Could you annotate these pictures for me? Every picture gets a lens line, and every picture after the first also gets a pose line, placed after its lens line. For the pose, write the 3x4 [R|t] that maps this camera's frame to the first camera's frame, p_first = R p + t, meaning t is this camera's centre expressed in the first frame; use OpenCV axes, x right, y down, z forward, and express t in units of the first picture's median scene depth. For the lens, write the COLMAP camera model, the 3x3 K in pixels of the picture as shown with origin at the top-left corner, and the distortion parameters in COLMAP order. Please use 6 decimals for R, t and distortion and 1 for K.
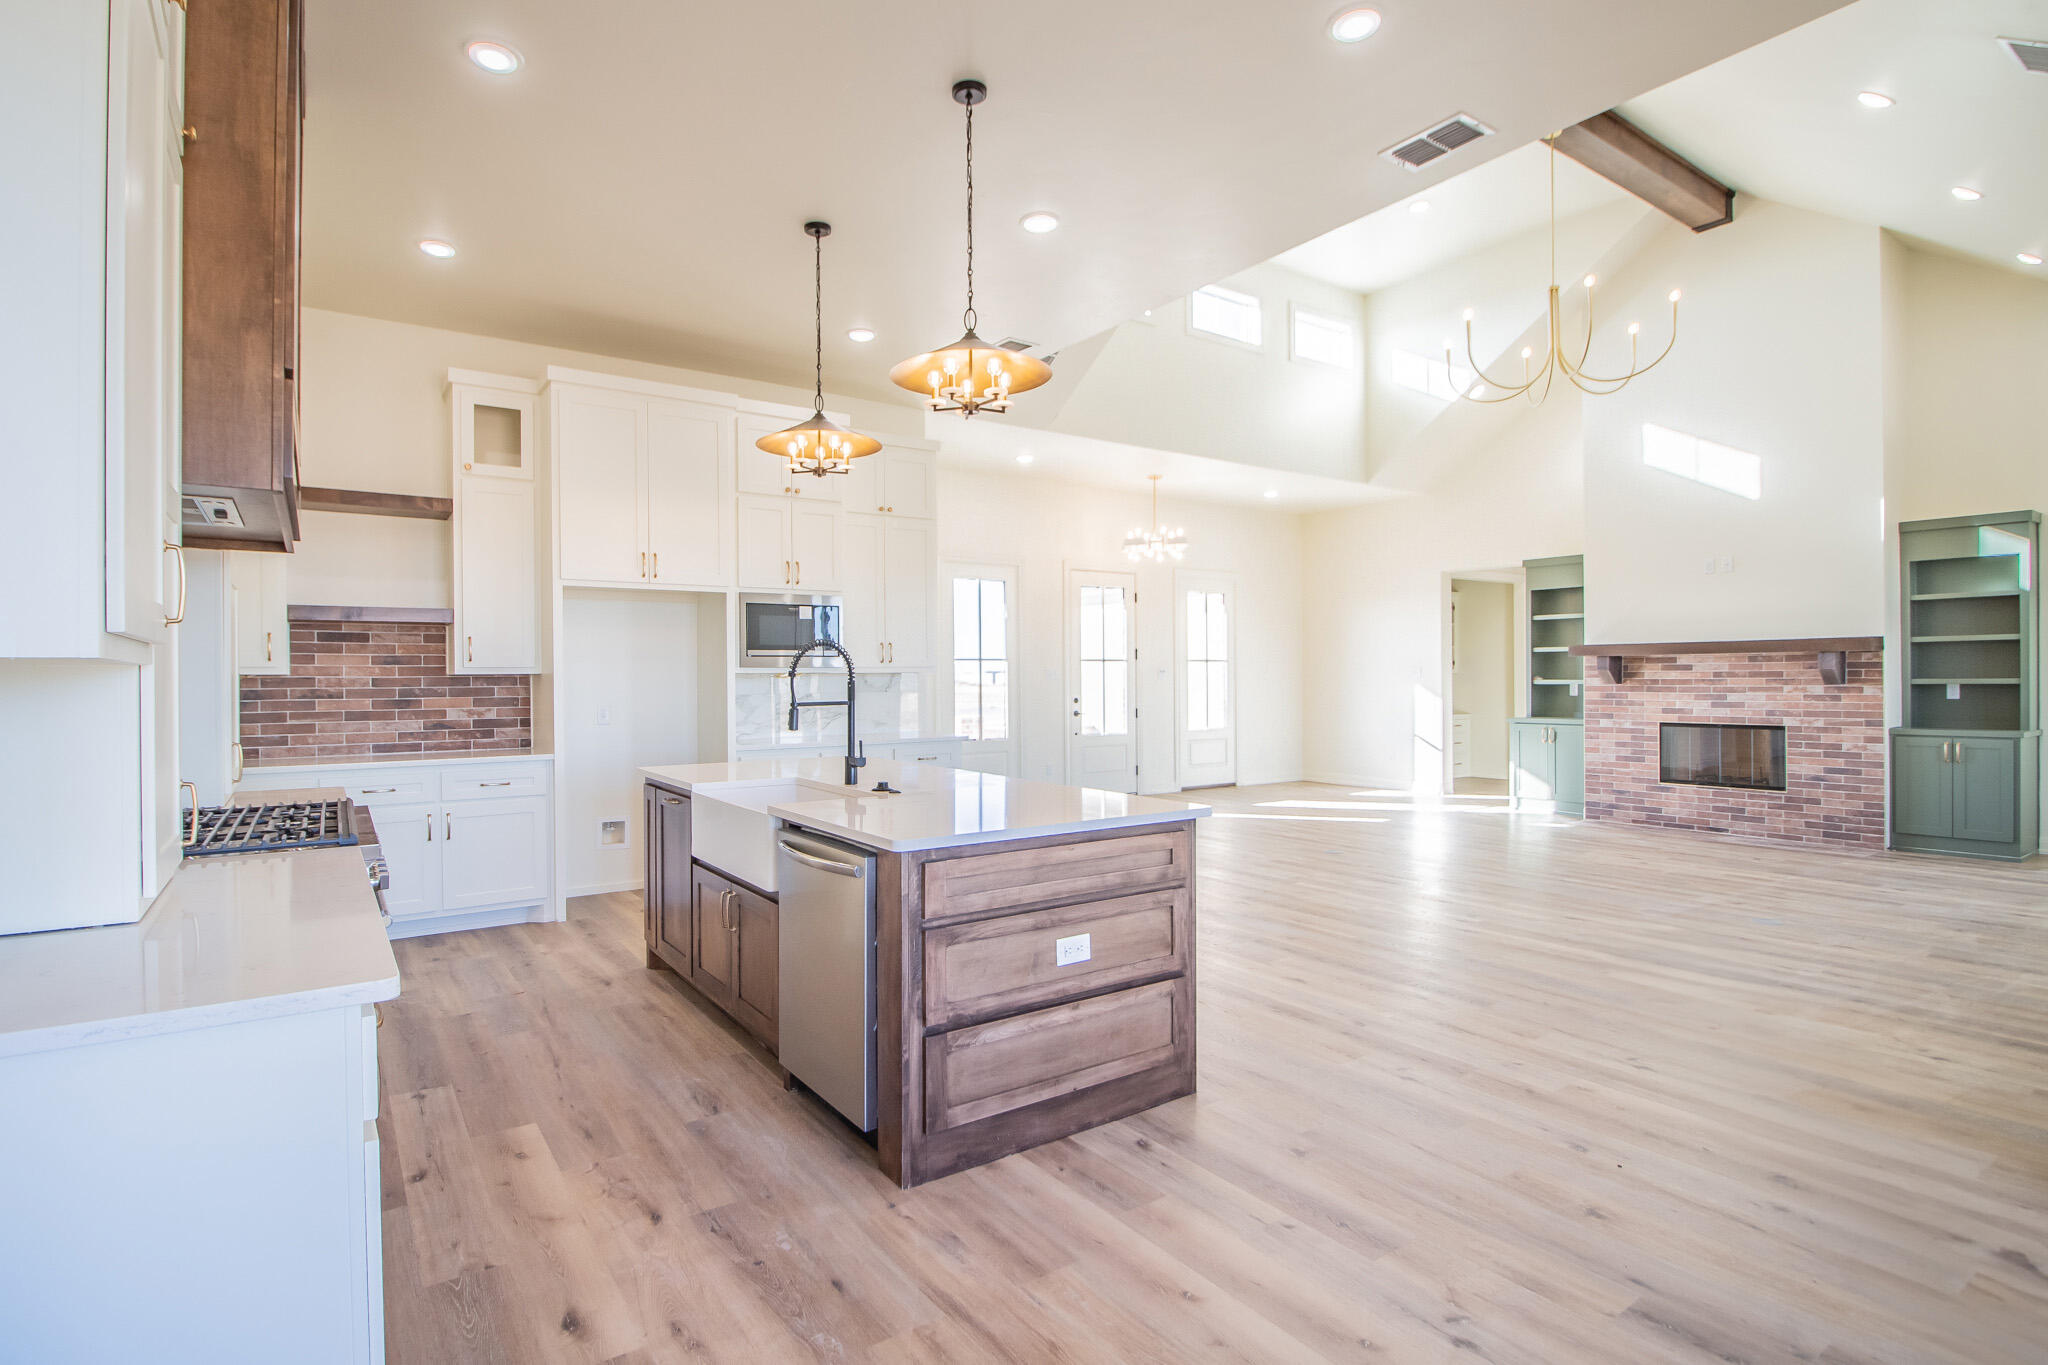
lens RADIAL K [[1001.7, 0, 1029.3], [0, 1001.7, 678.3], [0, 0, 1]] dist [-0.012705, -0.002198]
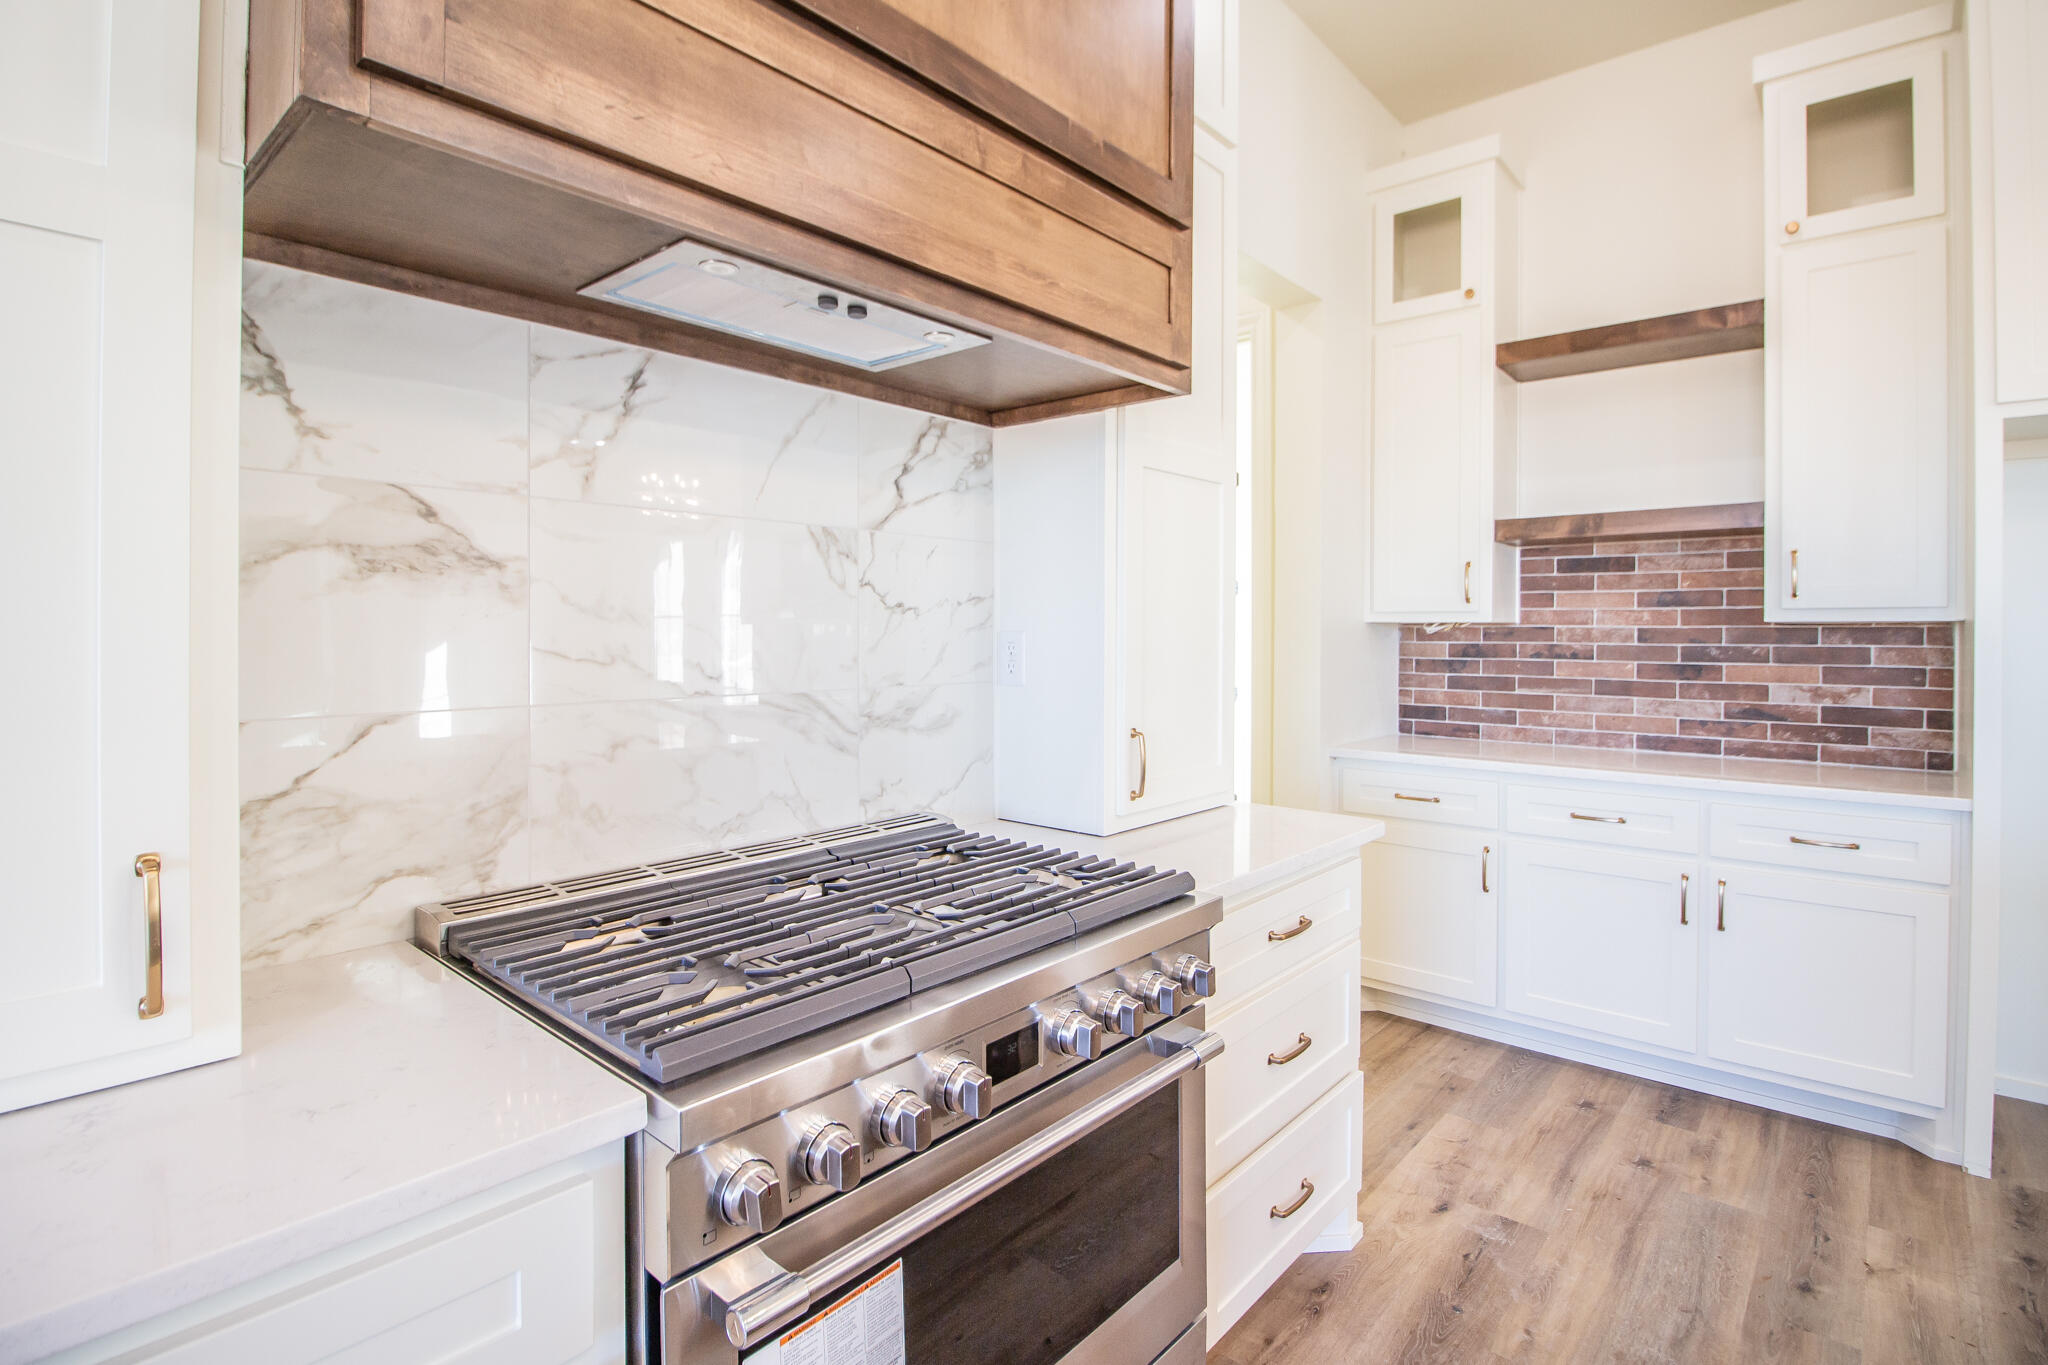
lens RADIAL K [[1001.7, 0, 1015.8], [0, 1001.7, 637.6], [0, 0, 1]] dist [-0.012705, -0.002198]
pose [[0.224024, 0.014589, -0.974475, -0.139632], [-0.006760, 0.999887, 0.013415, -0.000163], [0.974560, 0.003582, 0.224097, 0.478838]]
